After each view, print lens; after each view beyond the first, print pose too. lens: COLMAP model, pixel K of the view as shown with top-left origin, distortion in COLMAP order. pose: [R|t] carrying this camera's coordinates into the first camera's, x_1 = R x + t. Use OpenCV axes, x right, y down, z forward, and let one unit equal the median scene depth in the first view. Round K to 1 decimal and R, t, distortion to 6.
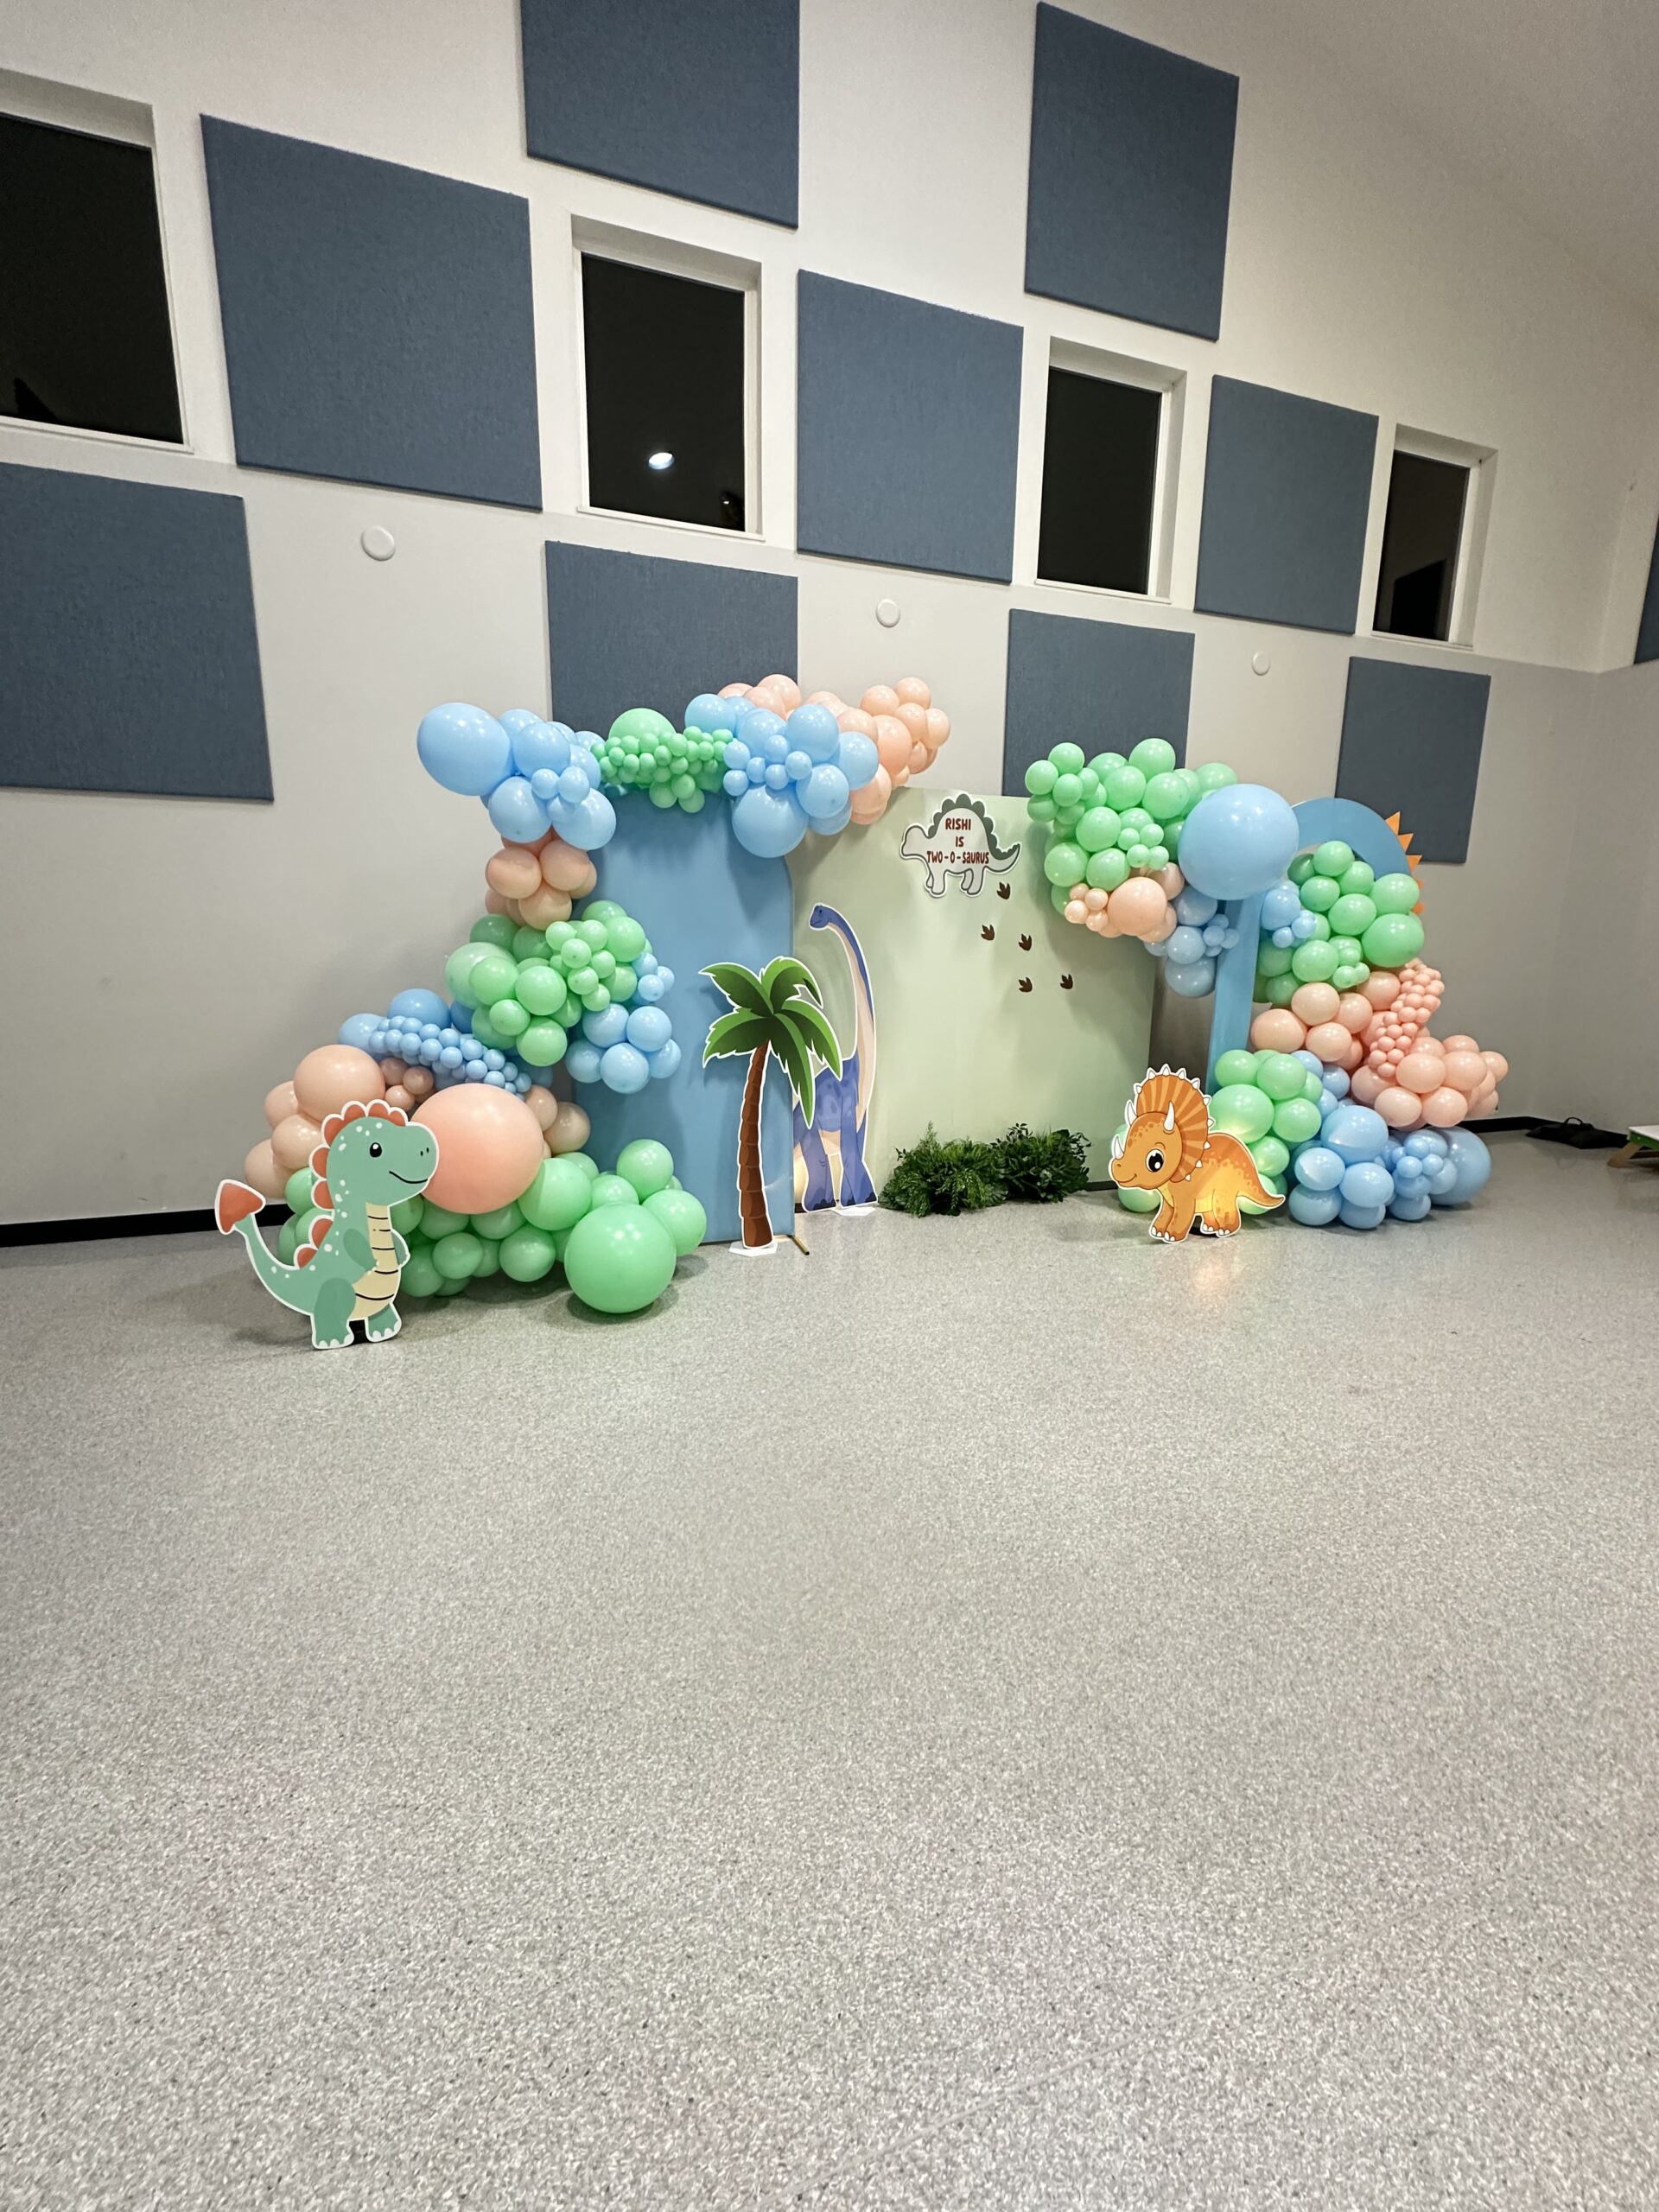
lens RADIAL K [[864.8, 0, 820.1], [0, 864.8, 1095.8], [0, 0, 1]] dist [-0.008171, 0.000594]
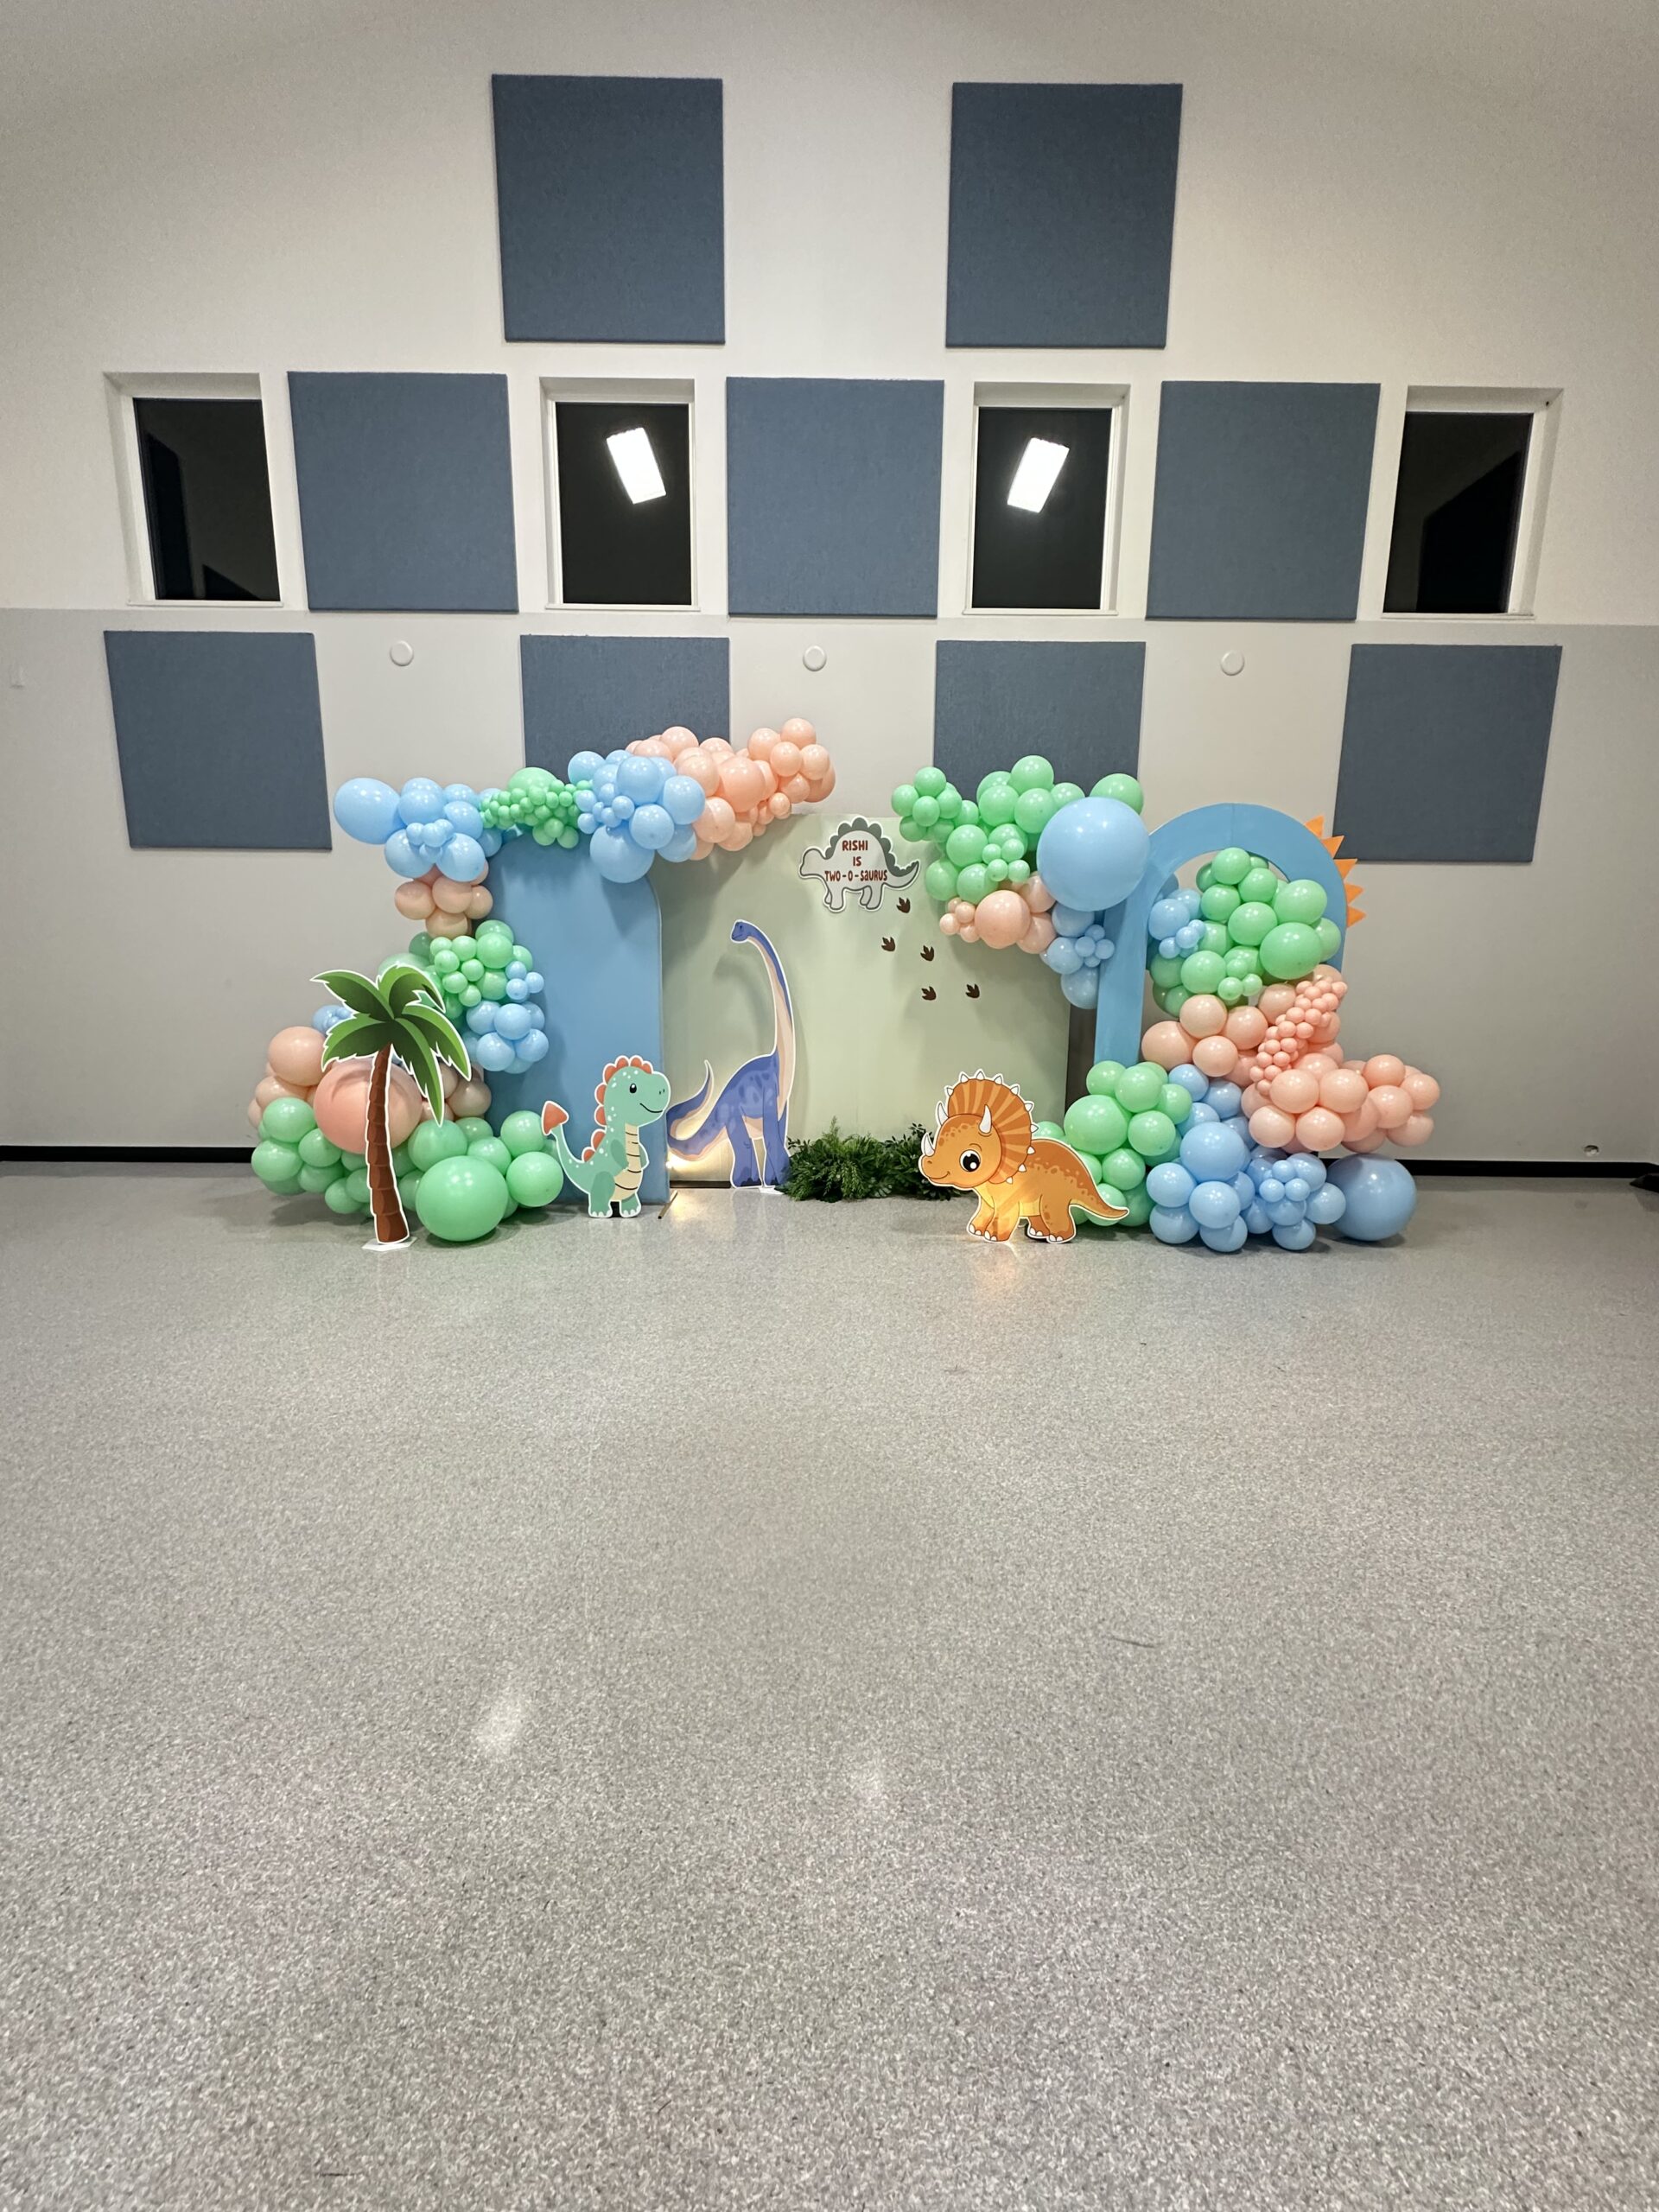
lens RADIAL K [[864.8, 0, 837.3], [0, 864.8, 1096.6], [0, 0, 1]] dist [-0.008171, 0.000594]
pose [[0.952562, 0.048621, -0.300436, 0.502071], [-0.053068, 0.998569, -0.006656, 0.011854], [0.299682, 0.022284, 0.953779, -0.044875]]
